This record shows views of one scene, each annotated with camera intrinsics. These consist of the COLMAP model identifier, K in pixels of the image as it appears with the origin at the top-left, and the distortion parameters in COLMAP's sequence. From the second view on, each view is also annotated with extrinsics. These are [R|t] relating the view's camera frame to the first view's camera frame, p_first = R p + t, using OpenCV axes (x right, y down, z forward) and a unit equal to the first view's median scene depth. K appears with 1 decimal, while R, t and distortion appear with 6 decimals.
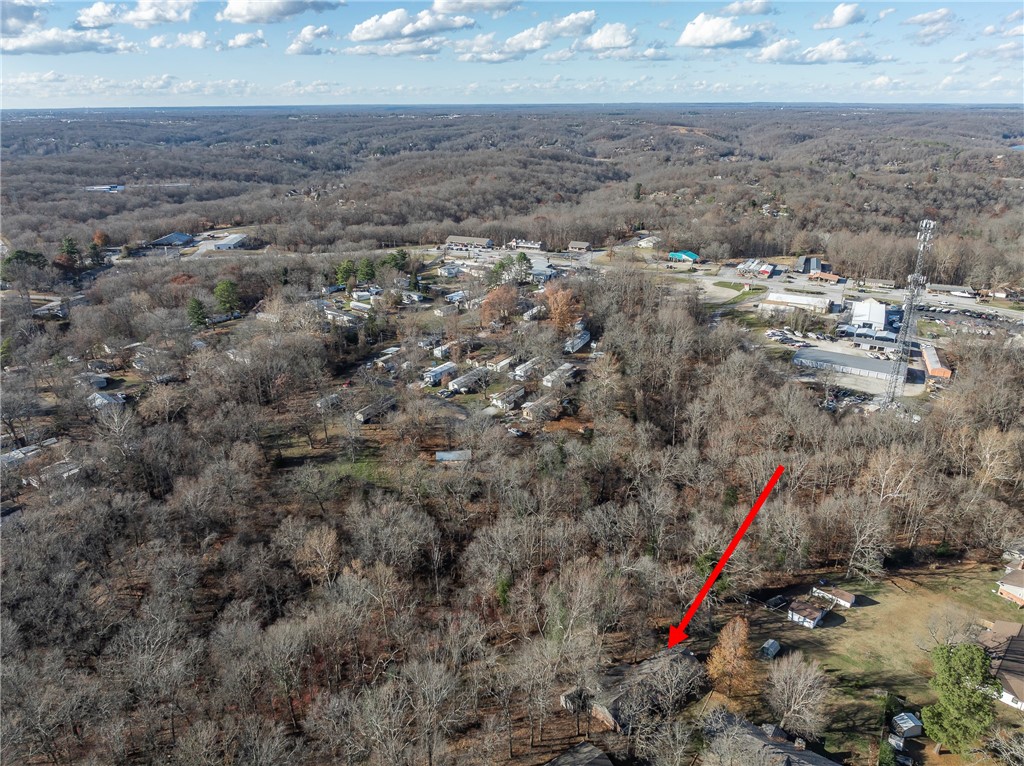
lens RADIAL K [[719.6, 0, 512.0], [0, 719.6, 383.0], [0, 0, 1]] dist [-0.032507, 0.015218]
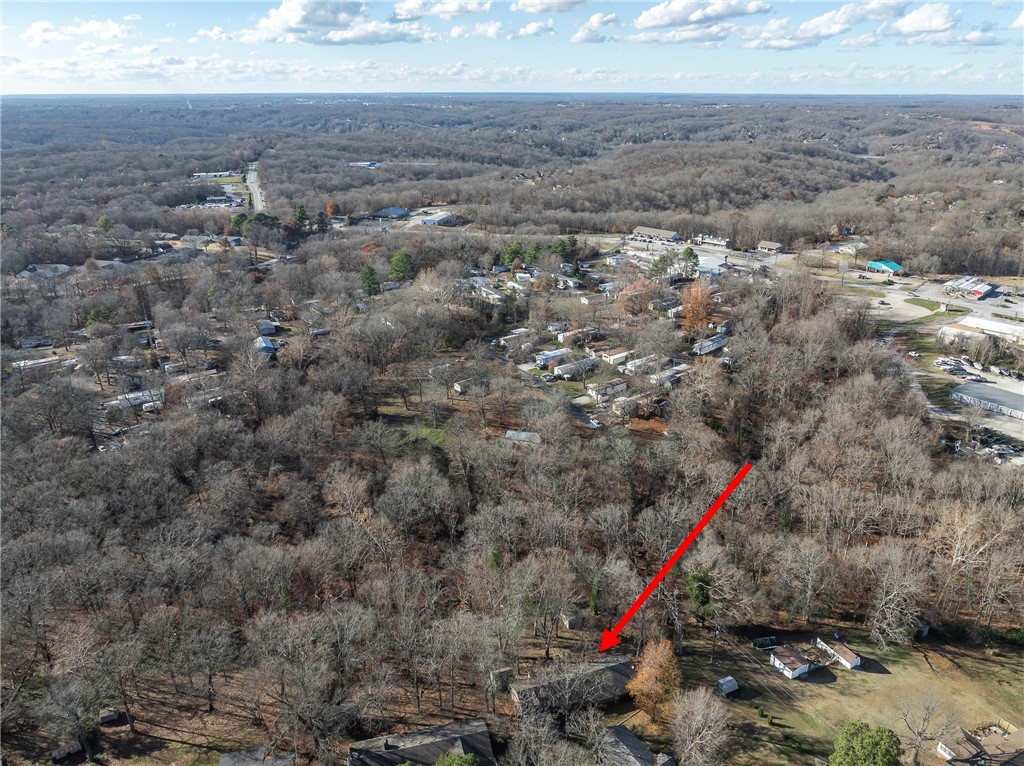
lens RADIAL K [[719.6, 0, 512.0], [0, 719.6, 383.0], [0, 0, 1]] dist [-0.032507, 0.015218]
pose [[0.937564, 0.135245, -0.320441, 0.104086], [-0.130580, 0.990780, 0.036109, -0.004266], [0.322370, 0.007989, 0.946580, 0.009361]]
